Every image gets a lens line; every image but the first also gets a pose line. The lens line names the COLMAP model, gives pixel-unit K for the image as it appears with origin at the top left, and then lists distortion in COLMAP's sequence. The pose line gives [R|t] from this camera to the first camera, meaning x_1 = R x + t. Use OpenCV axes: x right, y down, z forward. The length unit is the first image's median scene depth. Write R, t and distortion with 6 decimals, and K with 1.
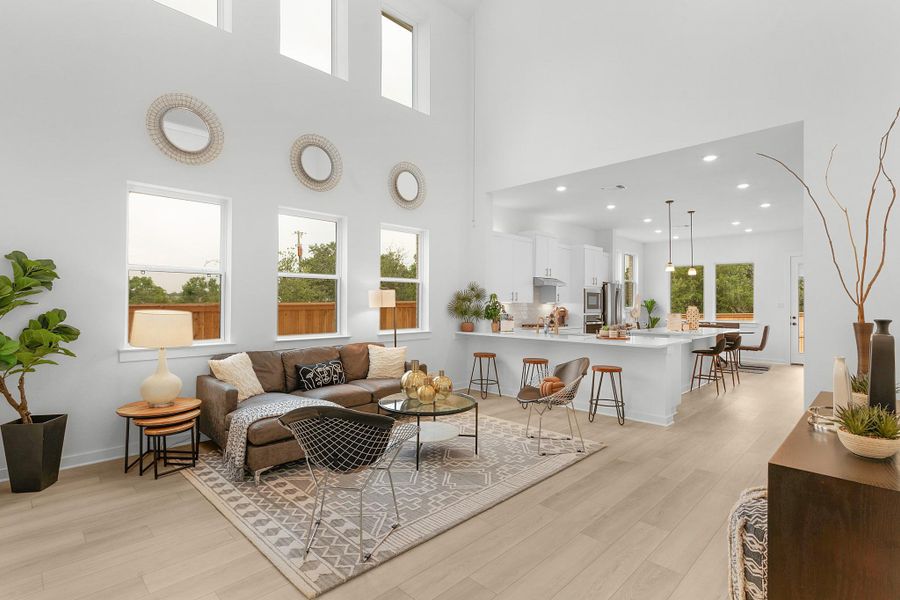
lens RADIAL K [[432.5, 0, 450.8], [0, 432.5, 293.9], [0, 0, 1]] dist [0.008244, 0.000052]
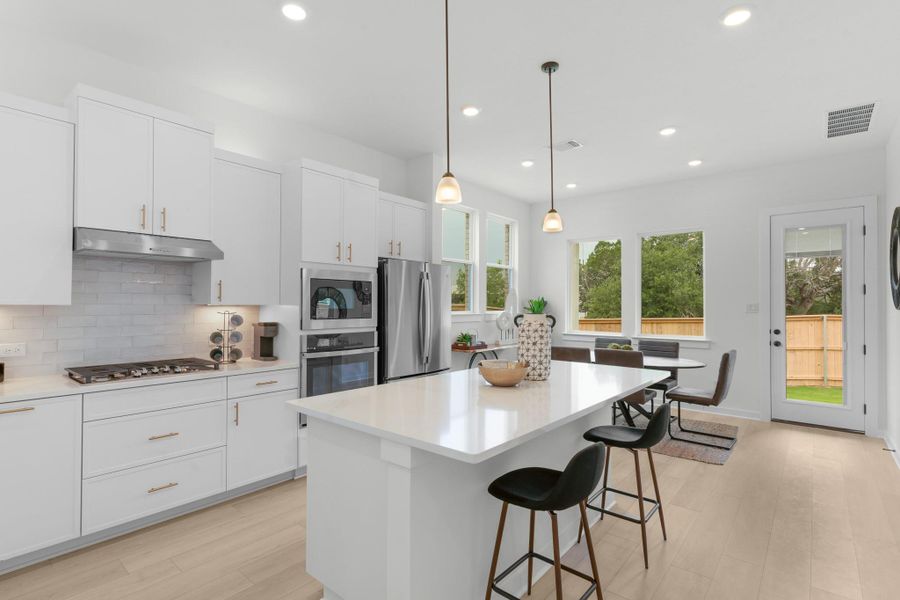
lens RADIAL K [[432.5, 0, 452.9], [0, 432.5, 303.6], [0, 0, 1]] dist [0.008244, 0.000052]
pose [[0.996391, -0.002255, 0.084848, 0.667829], [0.000664, 0.999824, 0.018765, 0.020767], [-0.084875, -0.018641, 0.996217, 0.954870]]
